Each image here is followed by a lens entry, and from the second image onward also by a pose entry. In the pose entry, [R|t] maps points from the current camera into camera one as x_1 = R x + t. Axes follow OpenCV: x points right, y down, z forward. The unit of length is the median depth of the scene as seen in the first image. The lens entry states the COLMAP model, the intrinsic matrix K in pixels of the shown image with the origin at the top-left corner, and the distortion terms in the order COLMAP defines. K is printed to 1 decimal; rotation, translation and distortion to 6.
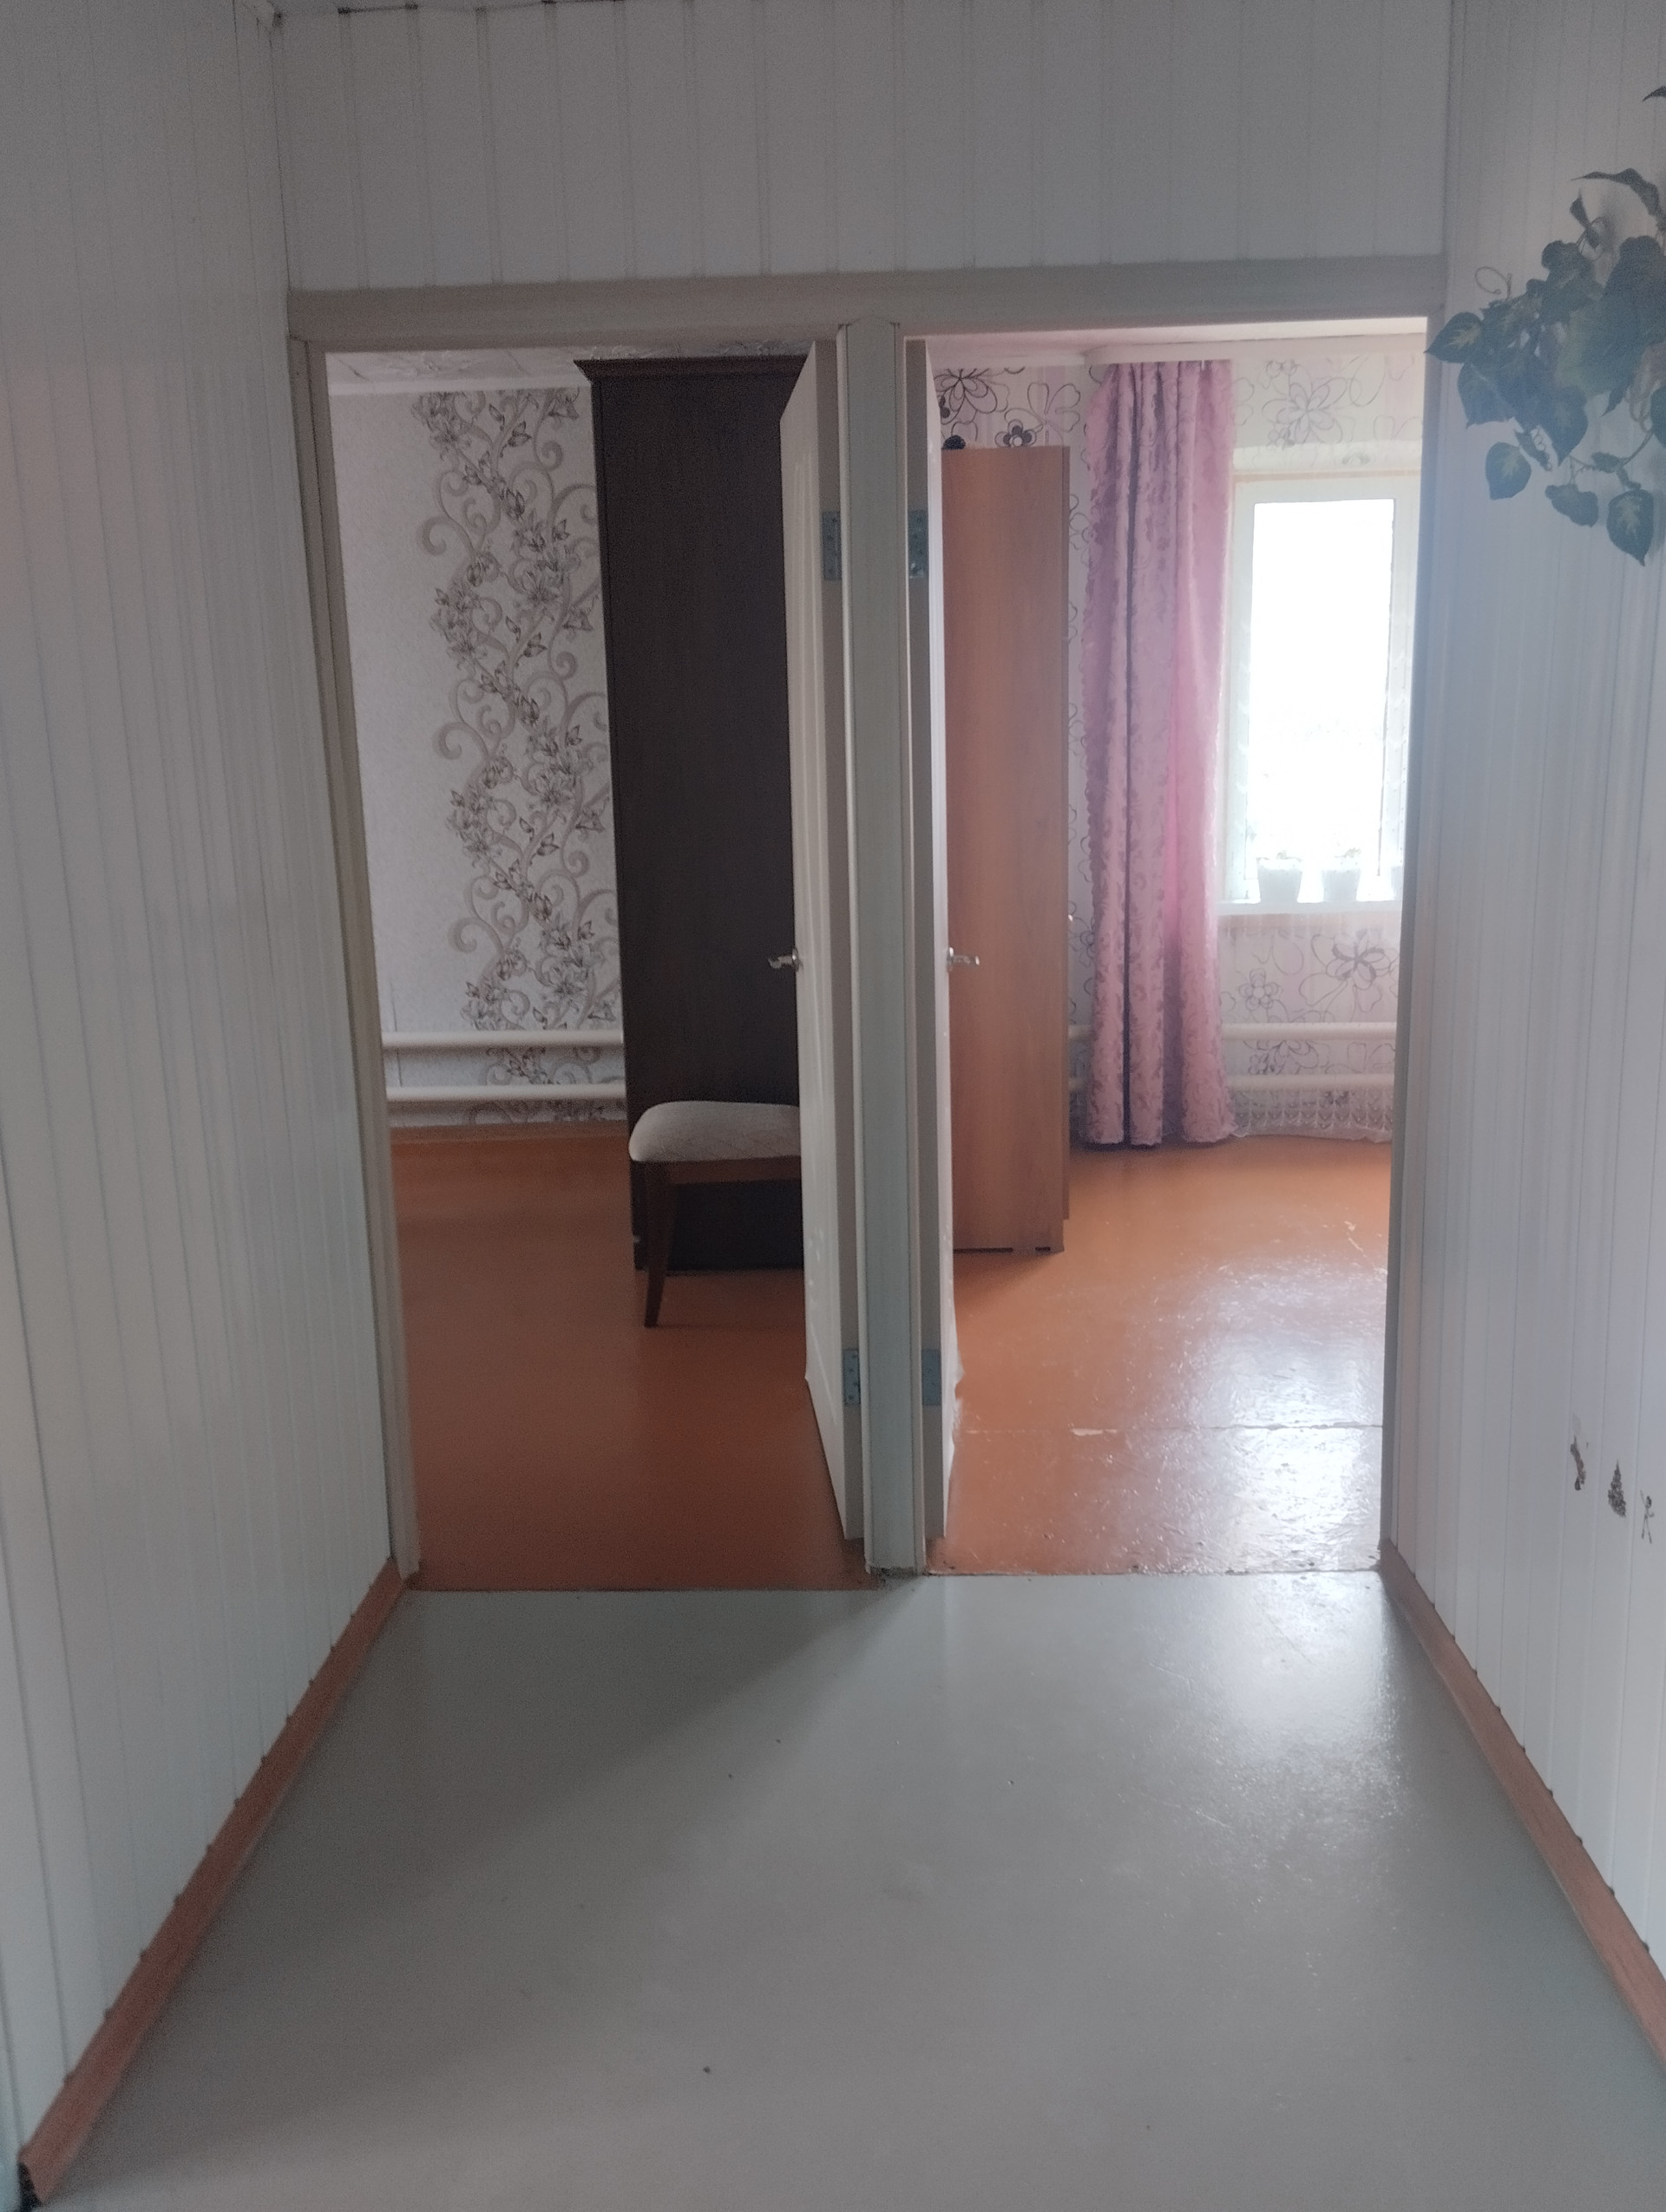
lens RADIAL K [[1864.3, 0, 831.4], [0, 1864.3, 1115.5], [0, 0, 1]] dist [0.097215, -0.186432]
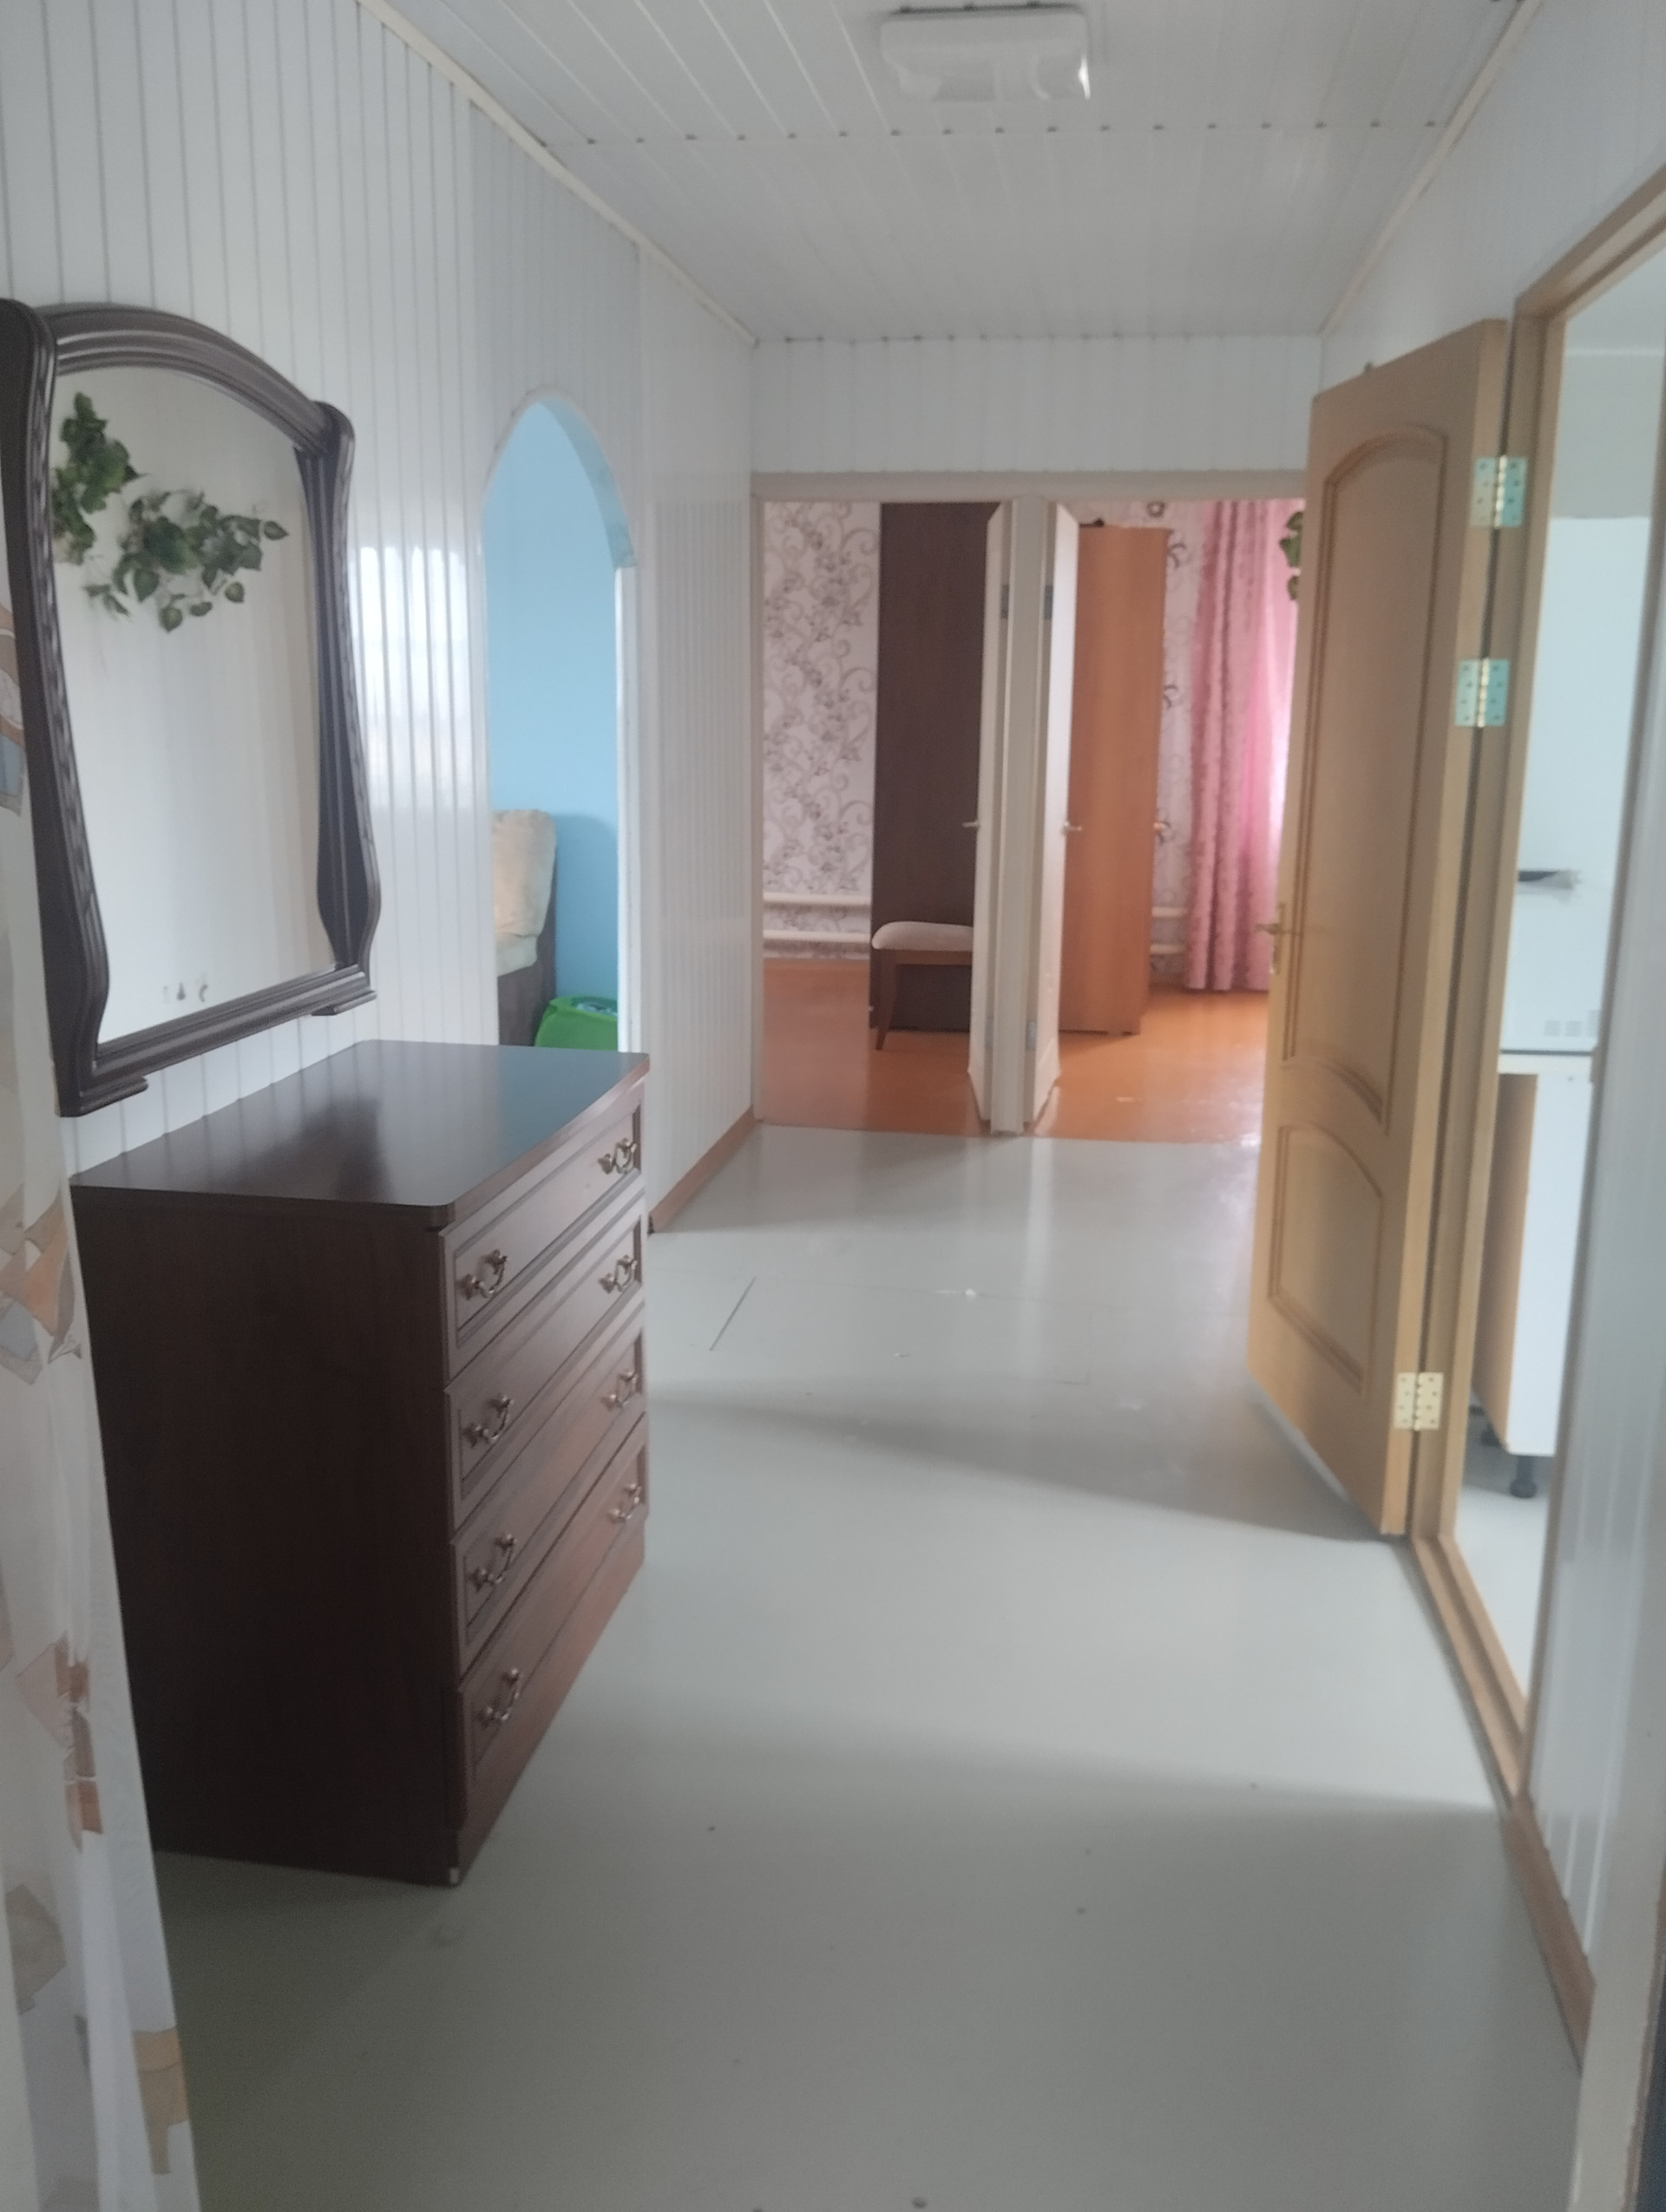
lens RADIAL K [[1864.3, 0, 832.1], [0, 1864.3, 1099.0], [0, 0, 1]] dist [0.097215, -0.186432]
pose [[0.992463, 0.063548, -0.104780, 0.029356], [-0.062942, 0.997976, 0.009078, 0.106954], [0.105145, -0.002415, 0.994454, -0.493129]]
